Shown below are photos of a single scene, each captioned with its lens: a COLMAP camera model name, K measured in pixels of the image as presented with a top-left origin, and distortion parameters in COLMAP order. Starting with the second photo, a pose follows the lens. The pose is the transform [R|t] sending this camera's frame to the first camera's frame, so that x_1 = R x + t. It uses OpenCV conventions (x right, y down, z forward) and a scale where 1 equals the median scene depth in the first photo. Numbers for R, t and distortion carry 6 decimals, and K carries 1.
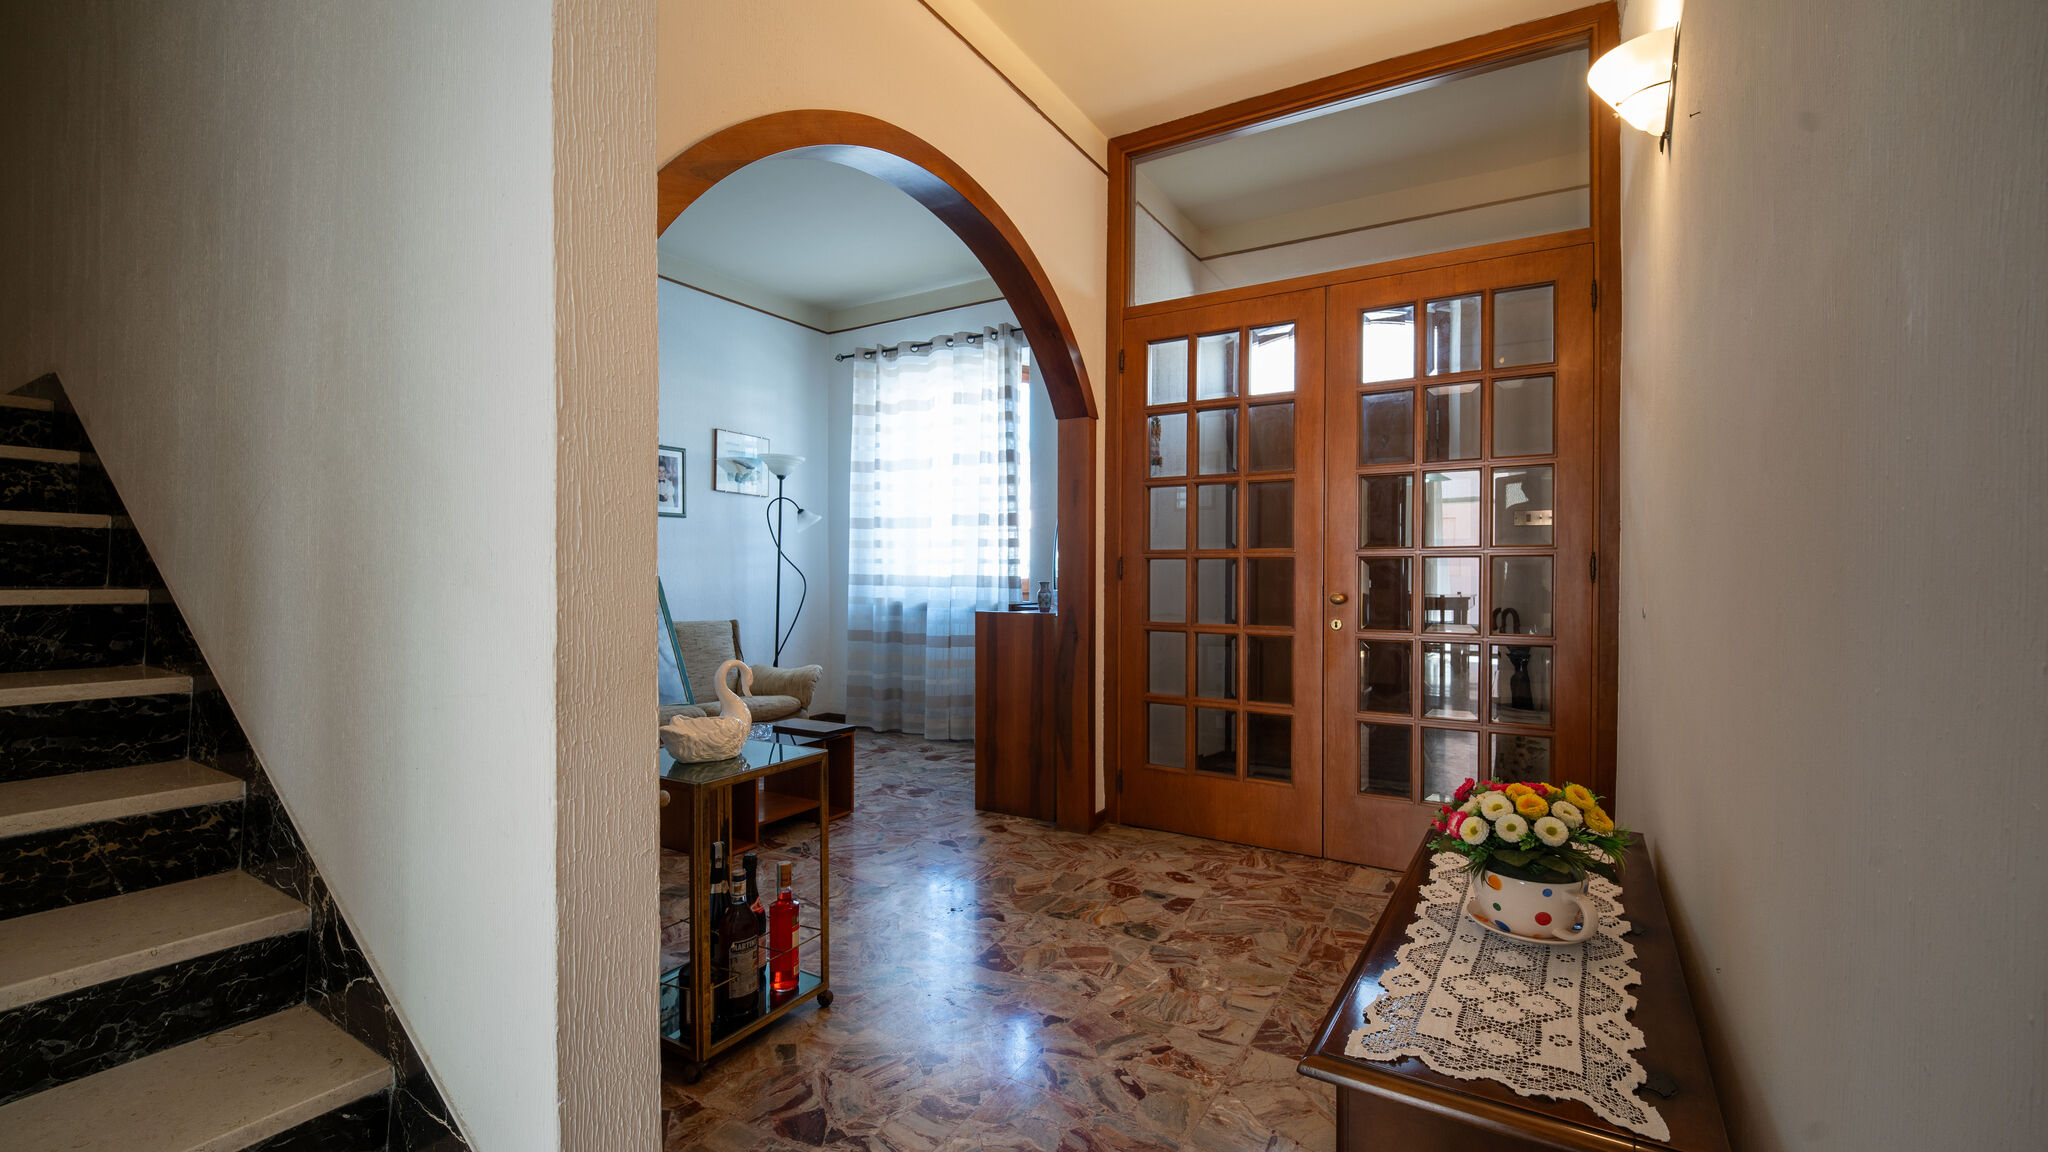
lens RADIAL K [[840.7, 0, 1019.2], [0, 840.7, 573.5], [0, 0, 1]] dist [0.000094, -0.000118]
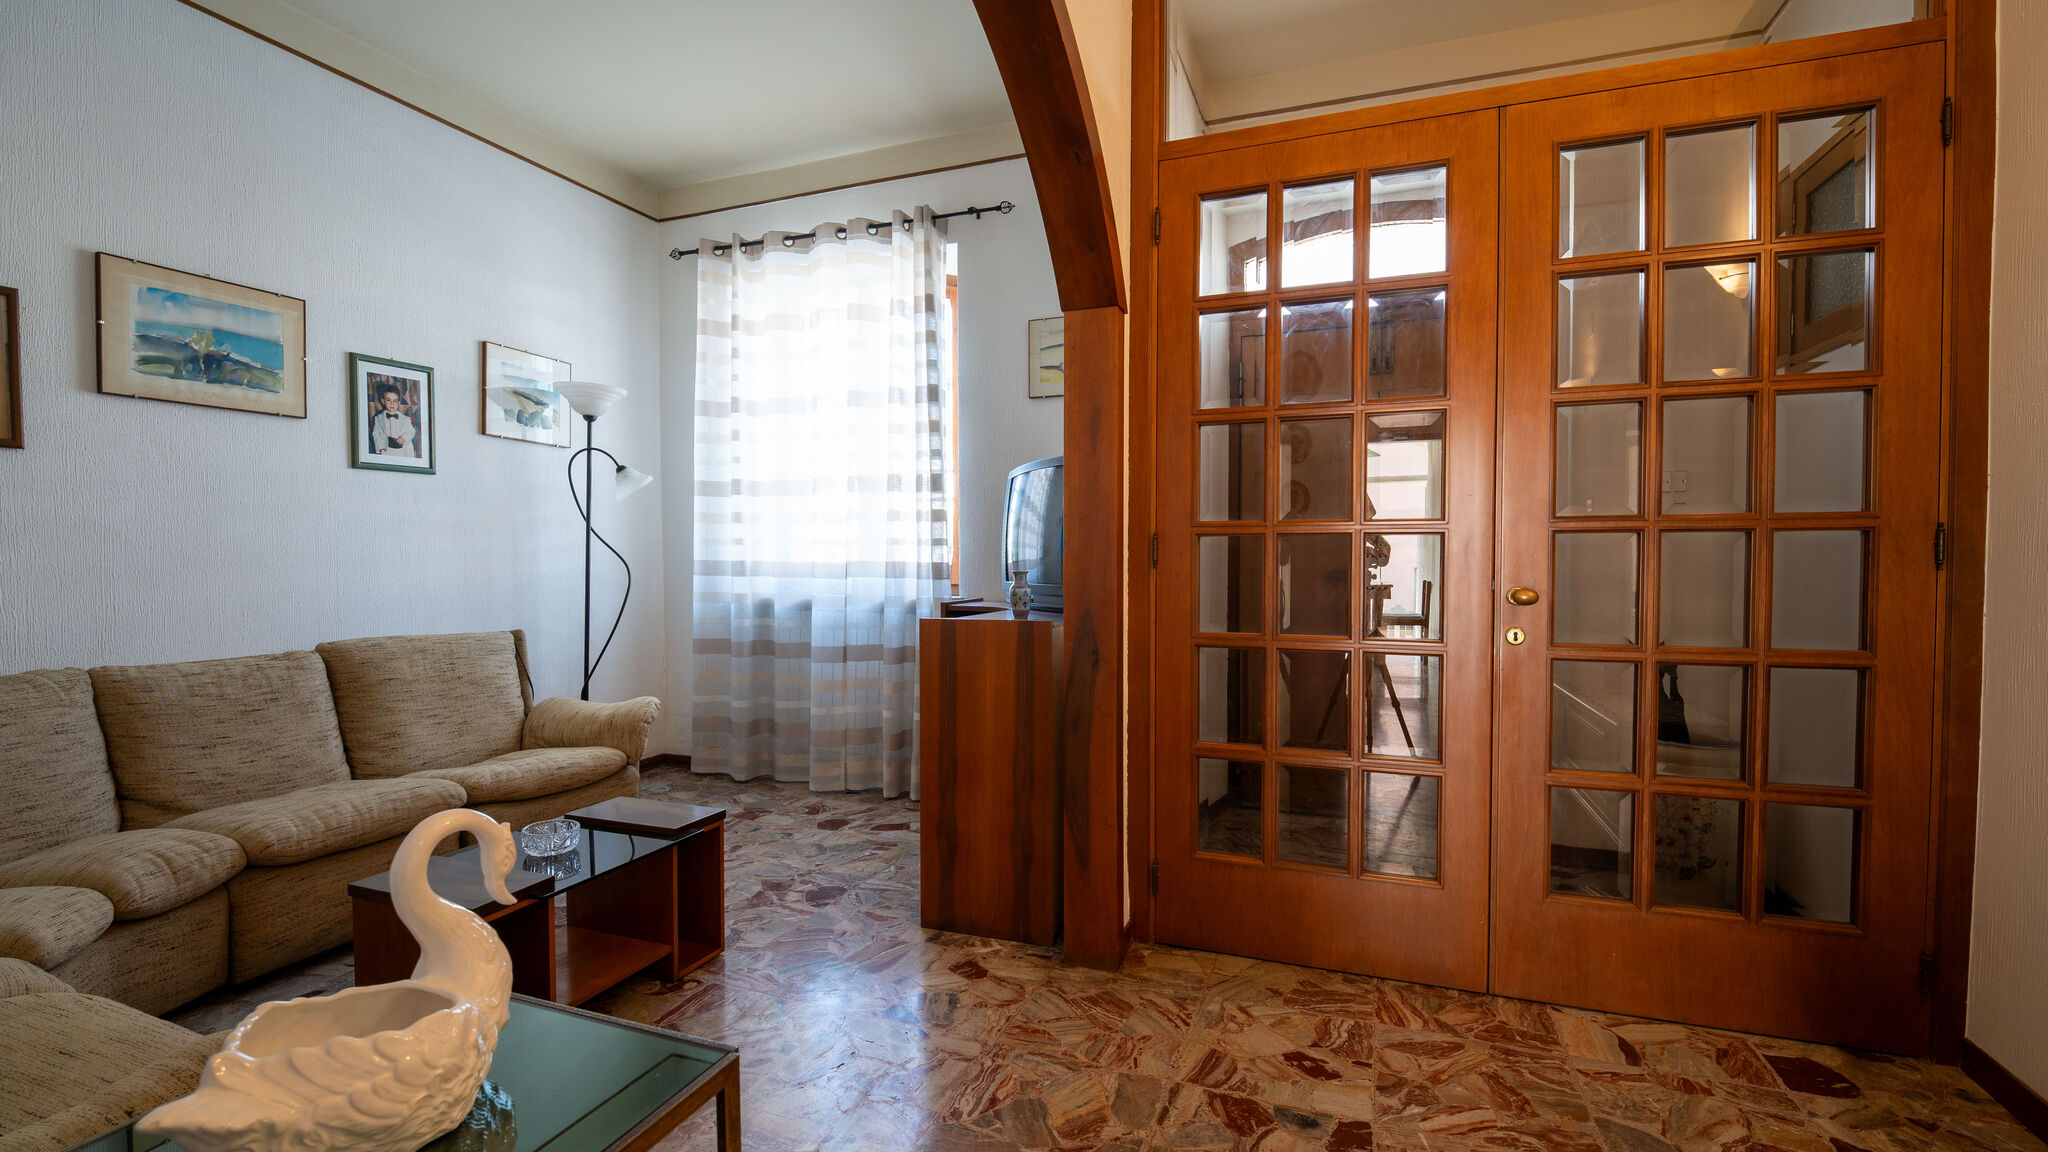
lens RADIAL K [[900.7, 0, 1027.5], [0, 900.7, 575.8], [0, 0, 1]] dist [-0.006164, -0.002049]
pose [[0.984646, -0.007154, 0.174414, -0.076790], [0.003625, 0.999782, 0.020545, -0.000960], [-0.174523, -0.019598, 0.984458, 0.269369]]
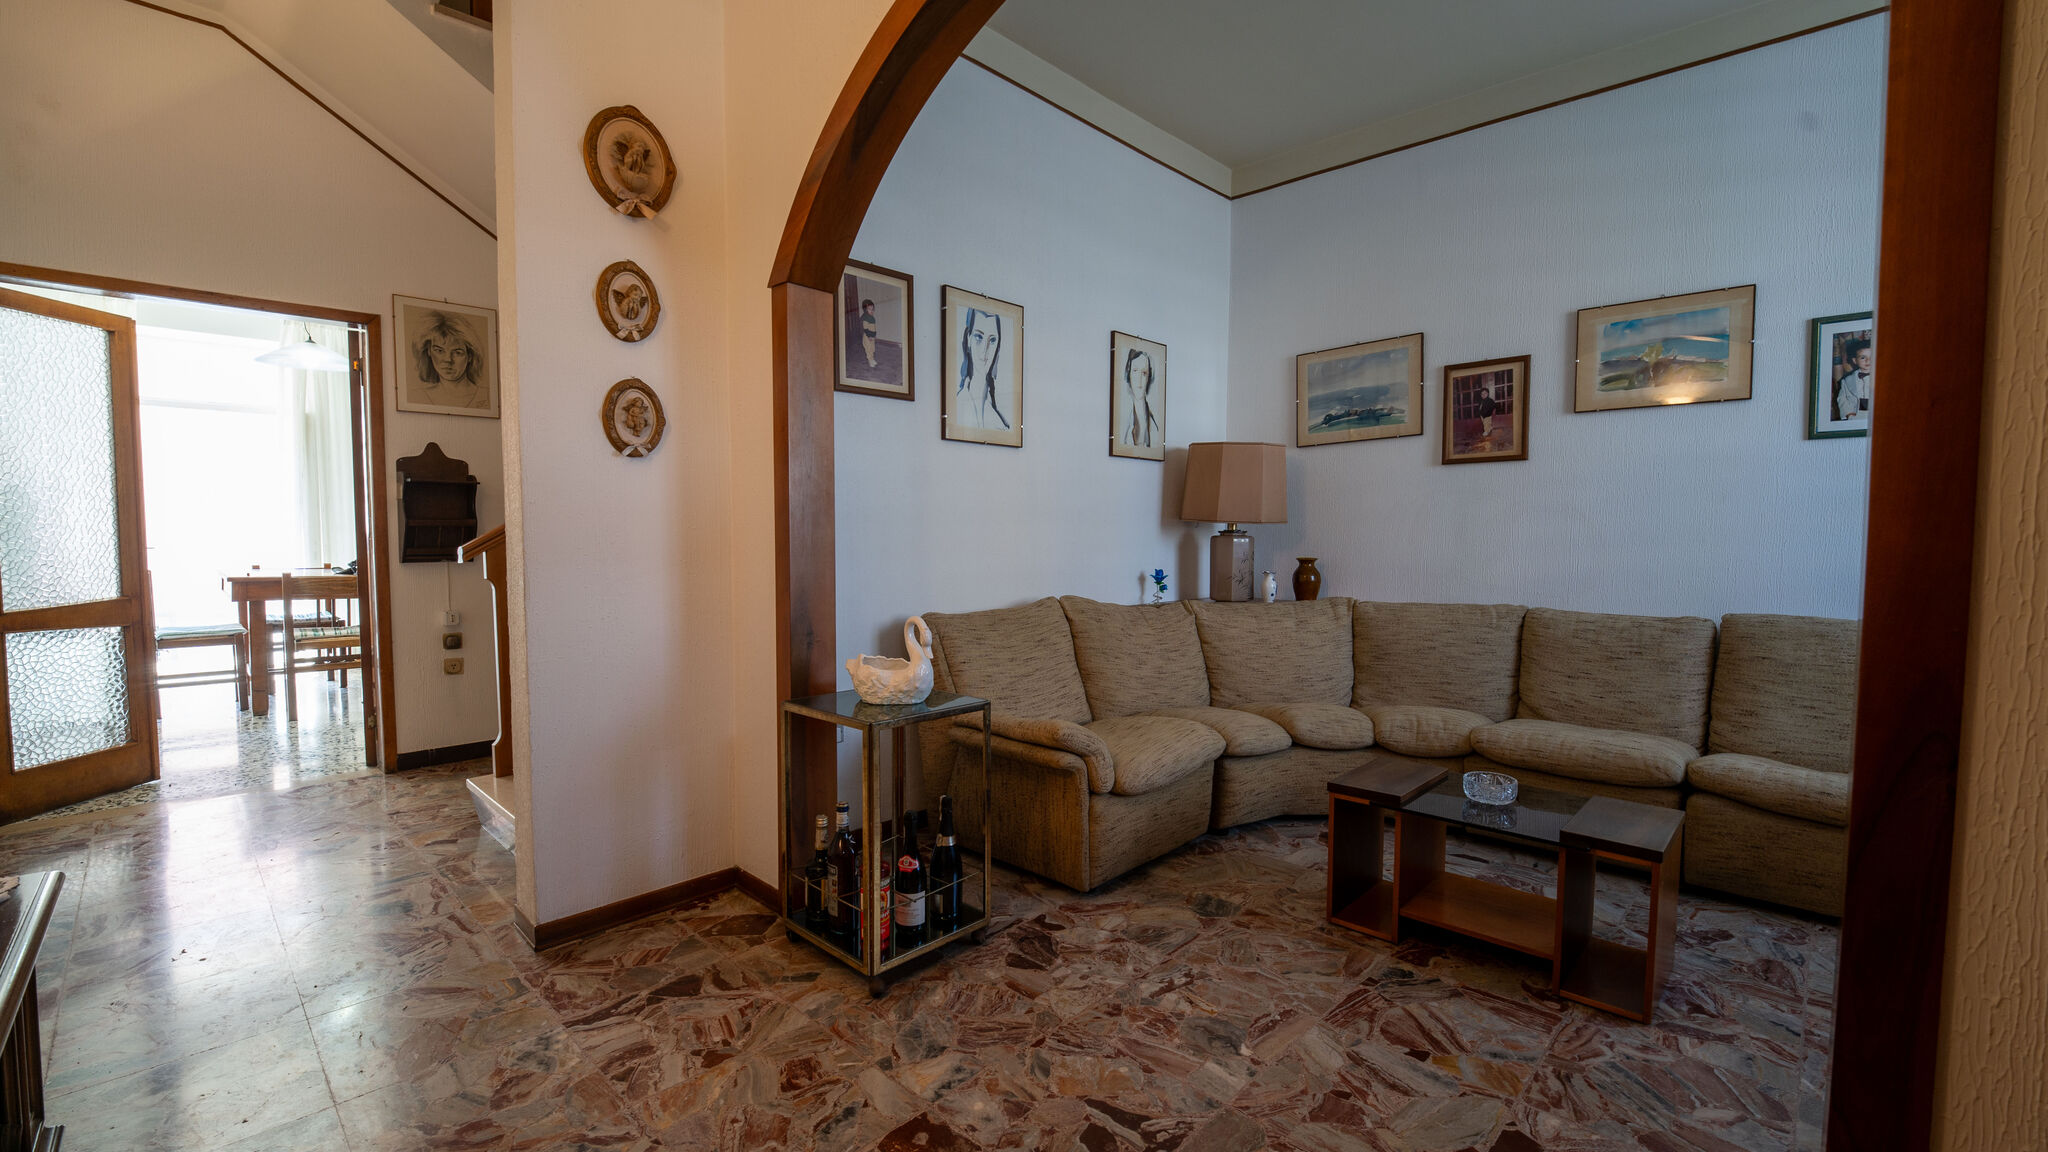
lens RADIAL K [[840.7, 0, 1007.6], [0, 840.7, 574.9], [0, 0, 1]] dist [0.000094, -0.000118]
pose [[-0.207049, 0.053223, -0.976882, 0.288717], [-0.002002, 0.998494, 0.054825, -0.004476], [0.978329, 0.013307, -0.206630, 0.606582]]
